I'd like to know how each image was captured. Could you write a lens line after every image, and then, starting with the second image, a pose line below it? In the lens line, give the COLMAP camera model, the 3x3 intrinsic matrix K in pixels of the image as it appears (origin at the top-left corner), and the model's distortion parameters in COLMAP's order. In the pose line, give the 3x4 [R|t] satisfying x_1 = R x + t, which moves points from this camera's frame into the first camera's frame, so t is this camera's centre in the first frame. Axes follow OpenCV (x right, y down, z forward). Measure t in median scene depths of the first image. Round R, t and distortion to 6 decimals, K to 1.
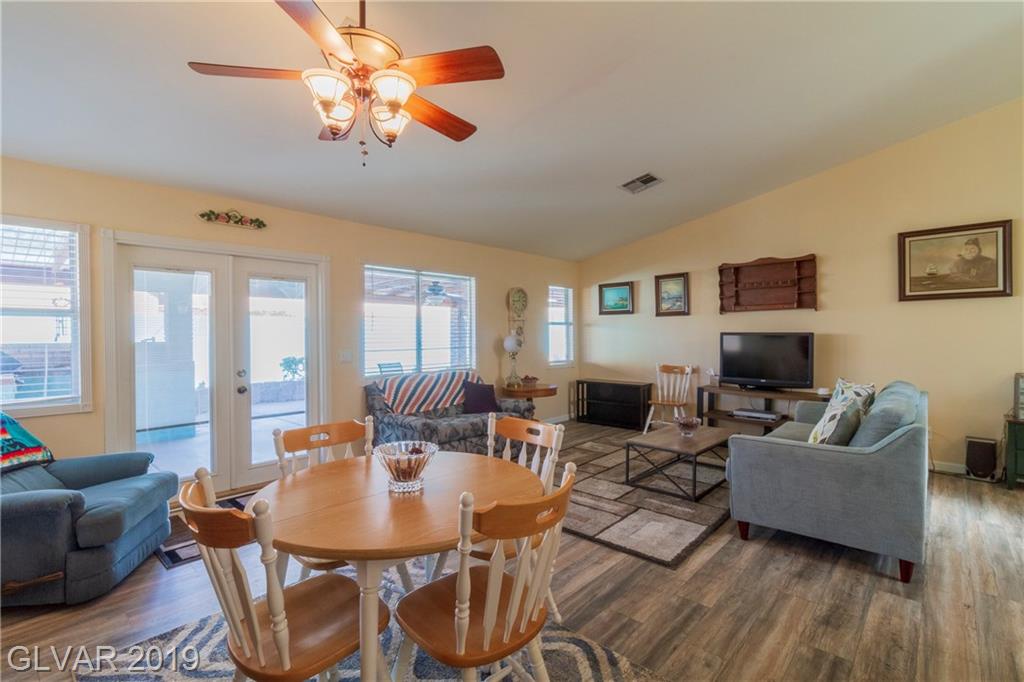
lens RADIAL K [[471.5, 0, 514.6], [0, 471.5, 339.4], [0, 0, 1]] dist [0.000981, 0.000550]
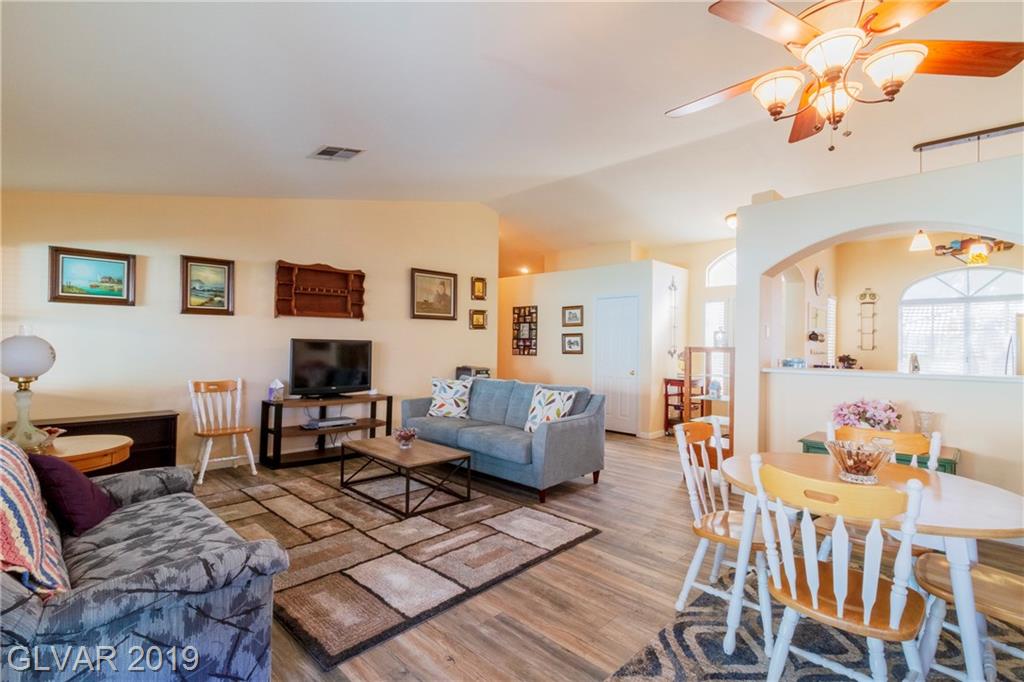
lens RADIAL K [[471.5, 0, 514.6], [0, 471.5, 339.4], [0, 0, 1]] dist [0.000981, 0.000550]
pose [[0.038545, 0.013912, 0.999160, -0.483282], [-0.004138, 0.999897, -0.013763, -0.003170], [-0.999248, -0.003604, 0.038598, 0.611536]]
